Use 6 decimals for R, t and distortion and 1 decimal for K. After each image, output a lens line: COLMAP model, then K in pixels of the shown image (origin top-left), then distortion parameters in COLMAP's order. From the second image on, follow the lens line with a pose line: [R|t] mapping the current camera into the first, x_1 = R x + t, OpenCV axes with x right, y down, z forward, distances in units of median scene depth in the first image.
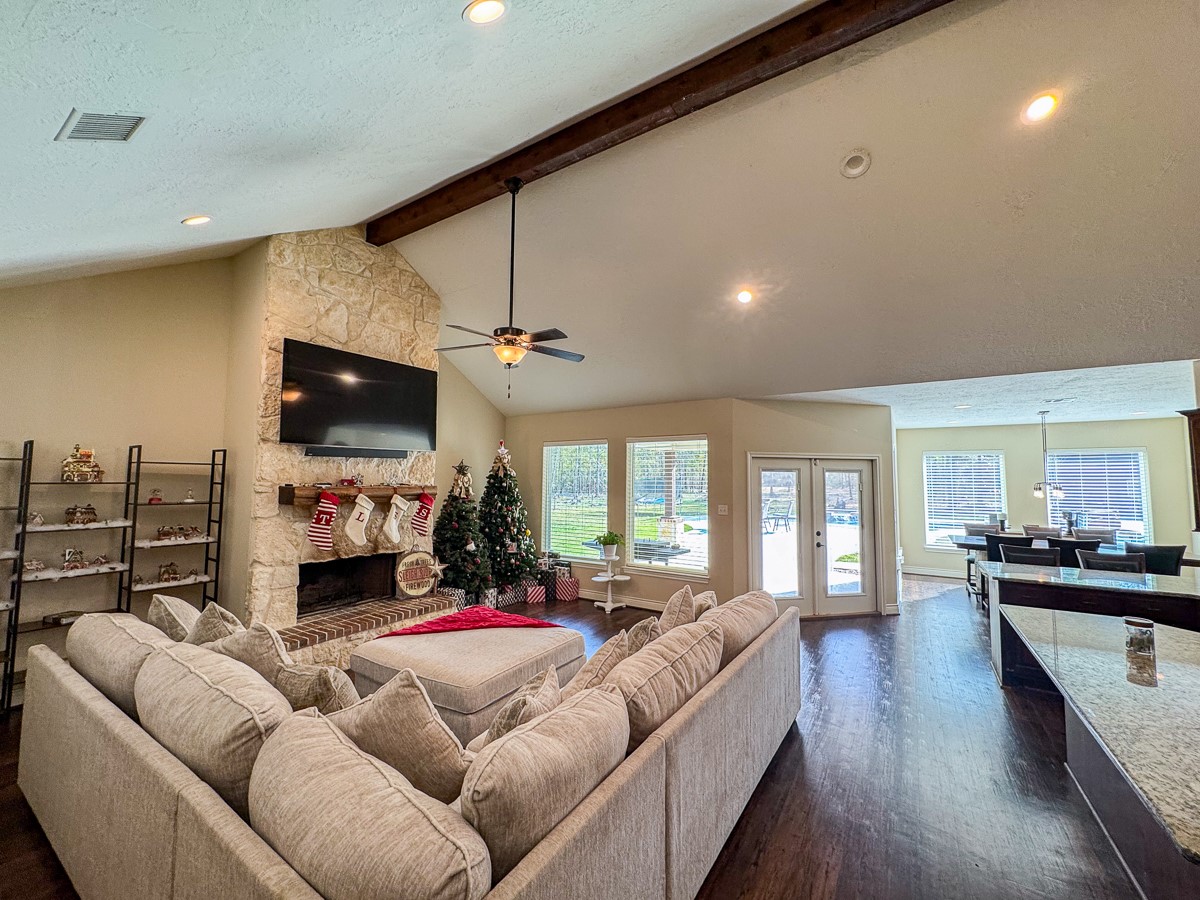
lens RADIAL K [[478.3, 0, 599.5], [0, 478.3, 448.5], [0, 0, 1]] dist [-0.002121, -0.000208]
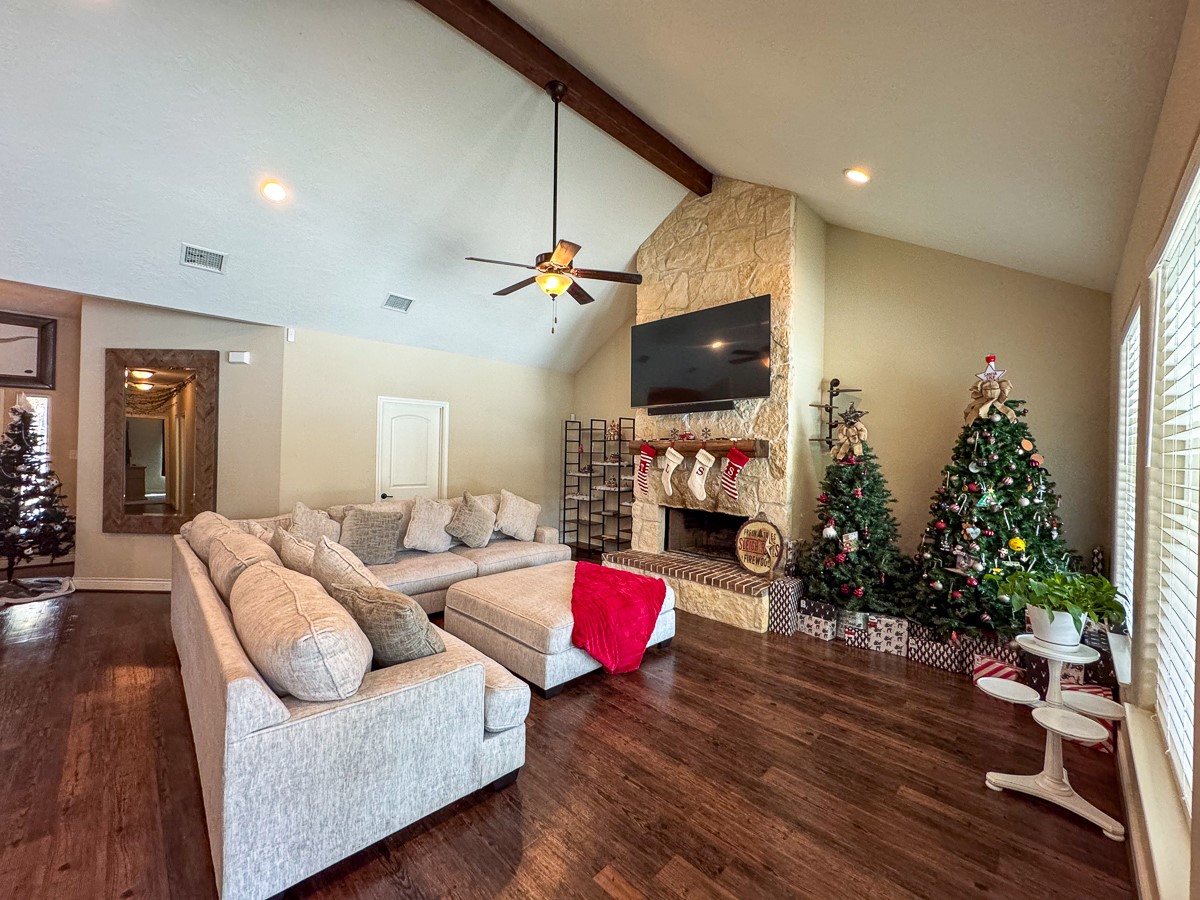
lens RADIAL K [[478.3, 0, 599.5], [0, 478.3, 448.5], [0, 0, 1]] dist [-0.002121, -0.000208]
pose [[-0.207234, -0.018111, -0.978124, 0.521942], [0.042932, 0.998697, -0.027588, 0.109960], [0.977349, -0.047710, -0.206187, 0.972362]]
